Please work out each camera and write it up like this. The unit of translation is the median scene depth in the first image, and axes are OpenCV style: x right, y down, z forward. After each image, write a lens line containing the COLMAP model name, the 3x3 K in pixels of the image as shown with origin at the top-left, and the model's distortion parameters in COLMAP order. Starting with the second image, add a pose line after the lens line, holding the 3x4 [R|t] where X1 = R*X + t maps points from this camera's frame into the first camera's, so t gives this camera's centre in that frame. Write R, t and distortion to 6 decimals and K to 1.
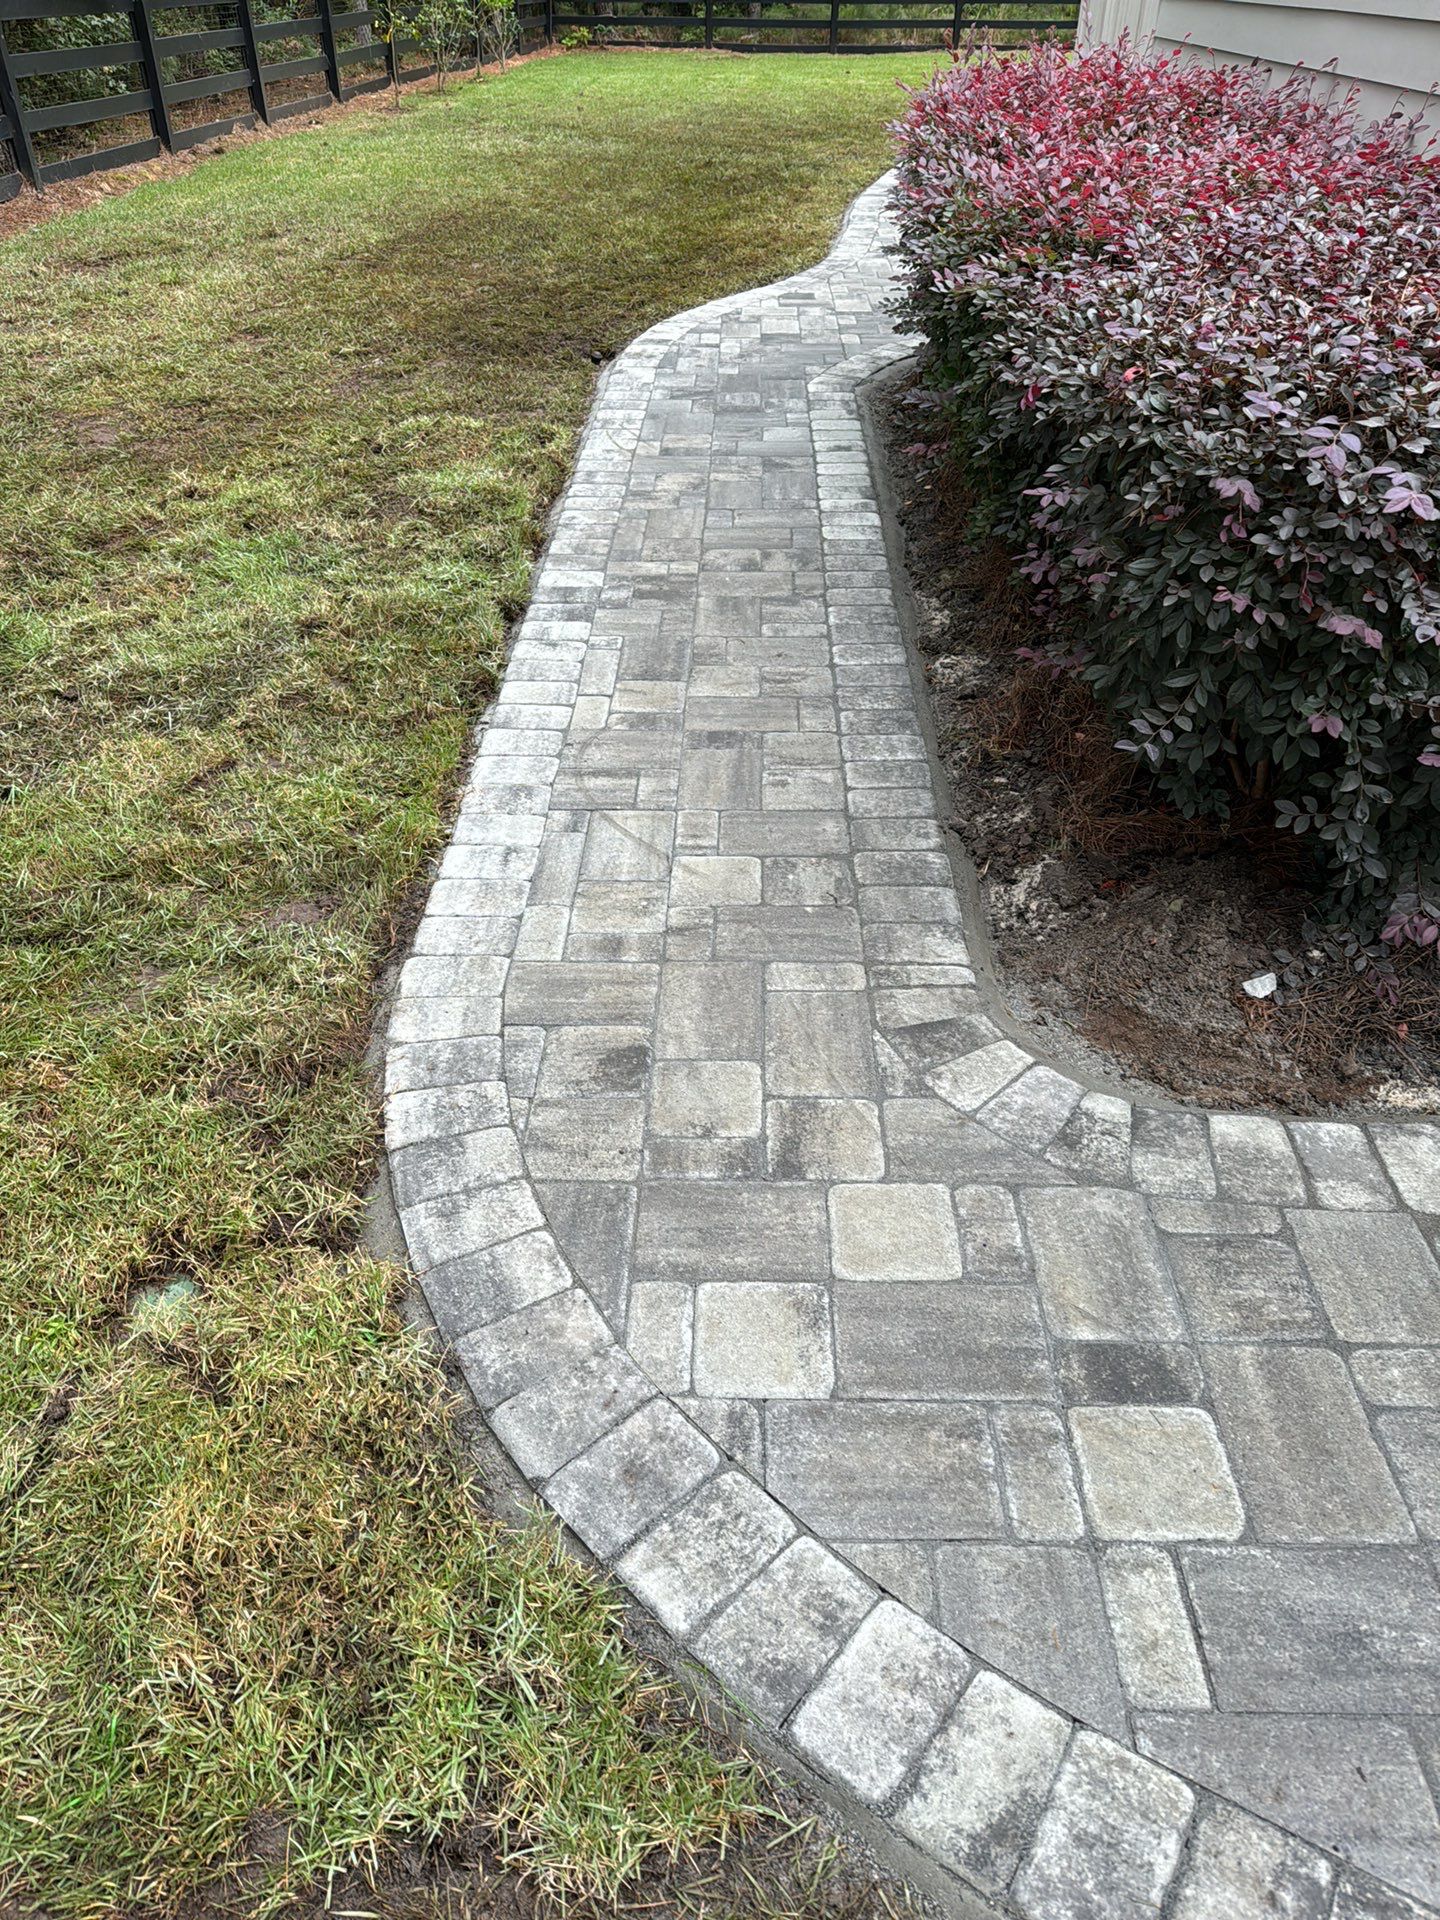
lens RADIAL K [[1350.8, 0, 721.1], [0, 1350.8, 969.6], [0, 0, 1]] dist [0.040887, -0.051241]
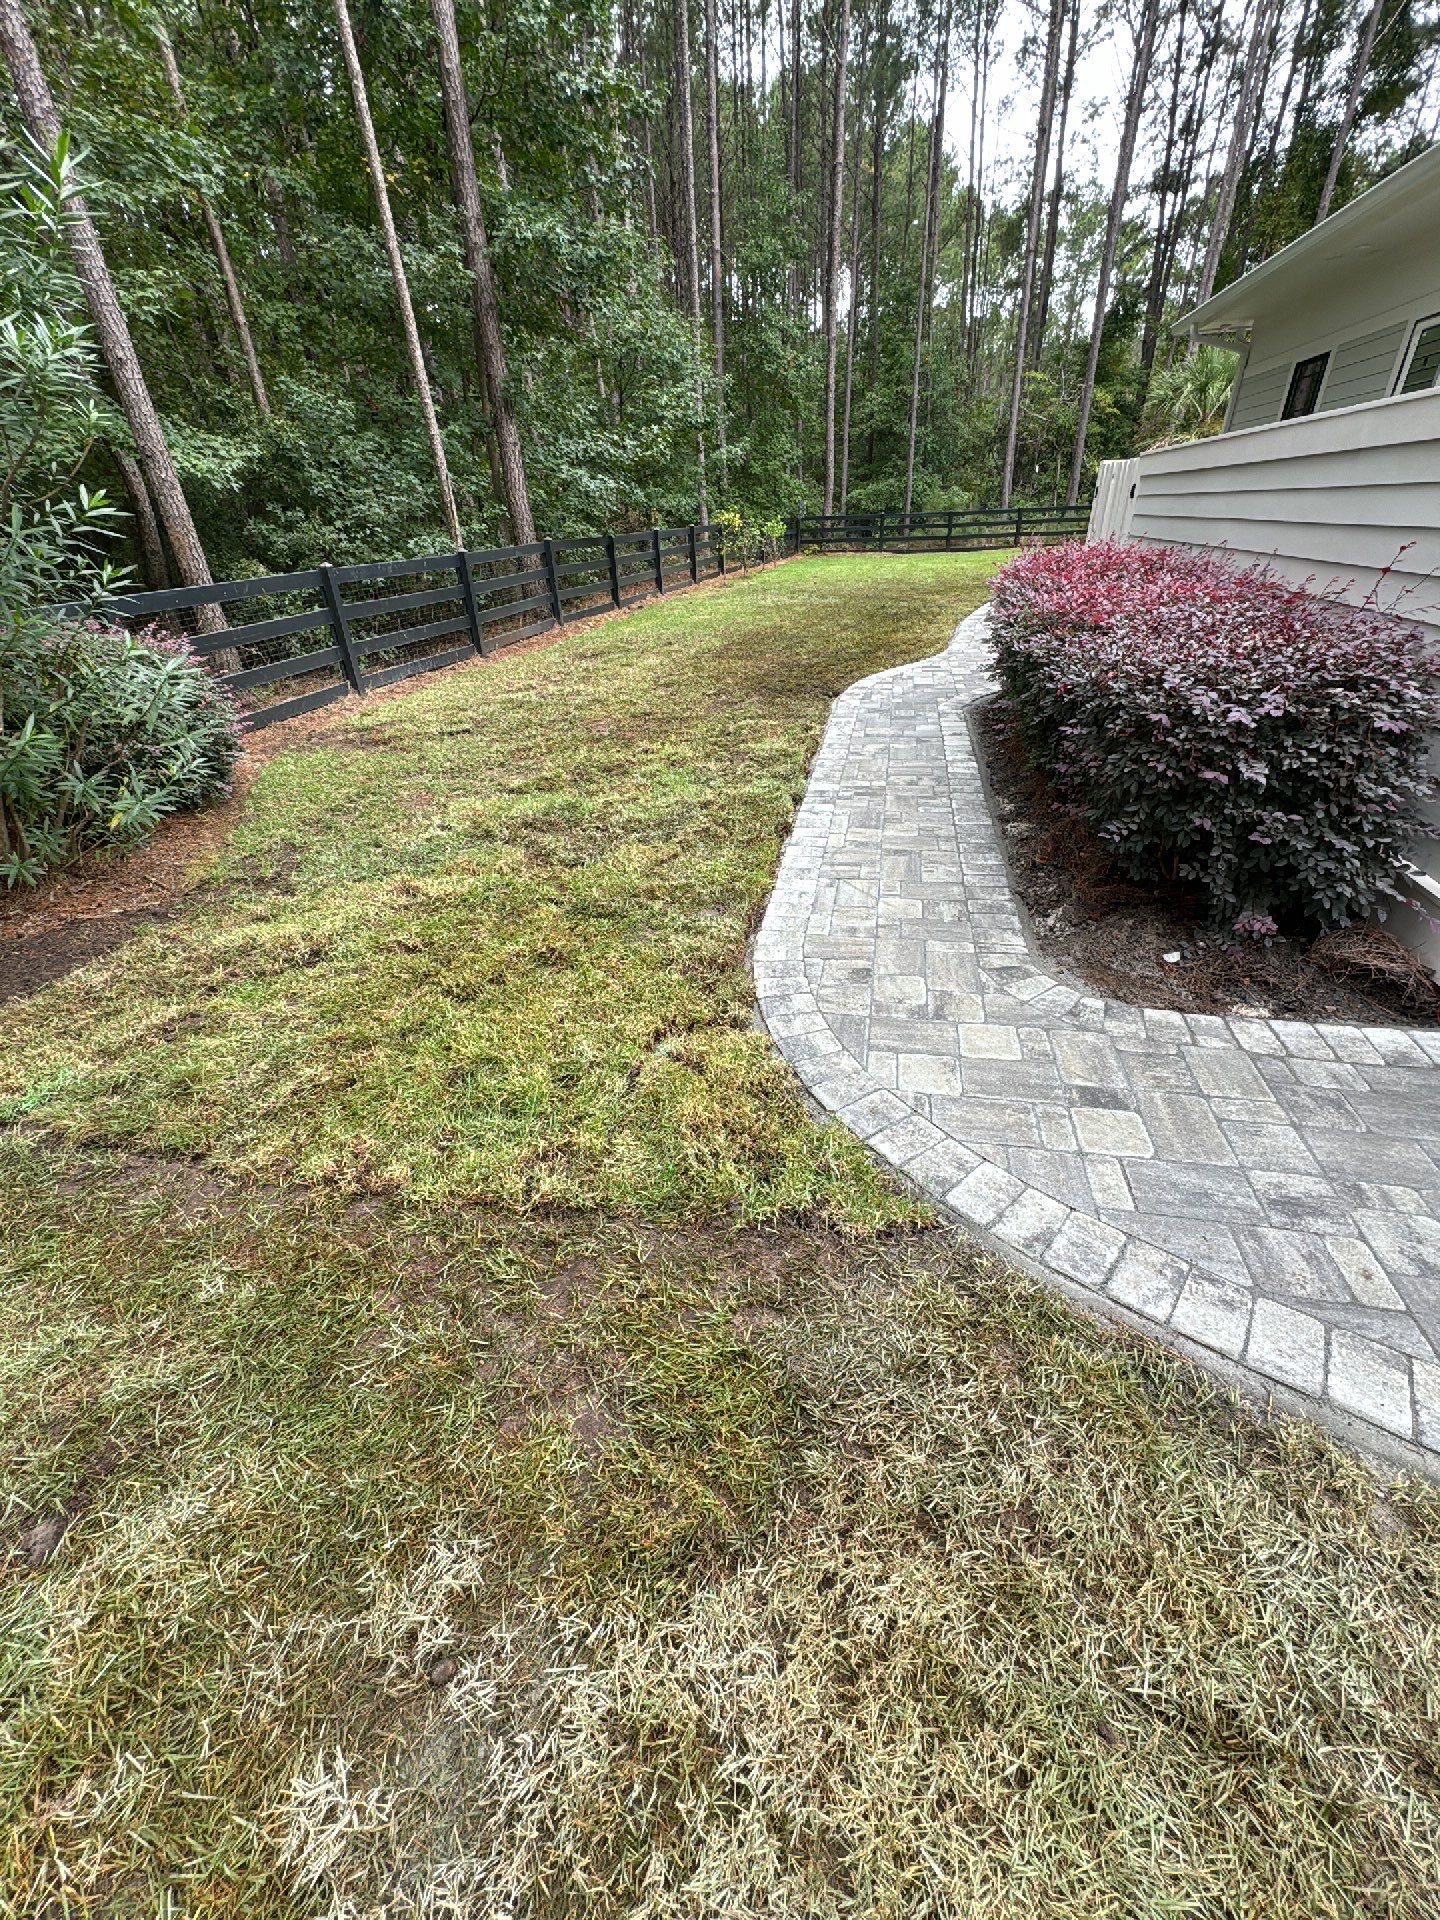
lens RADIAL K [[765.1, 0, 722.8], [0, 765.1, 958.5], [0, 0, 1]] dist [-0.000963, 0.000212]
pose [[0.982777, 0.054283, -0.176644, -0.070188], [-0.073393, 0.991917, -0.103513, 0.181612], [0.169597, 0.114695, 0.978817, -0.255549]]
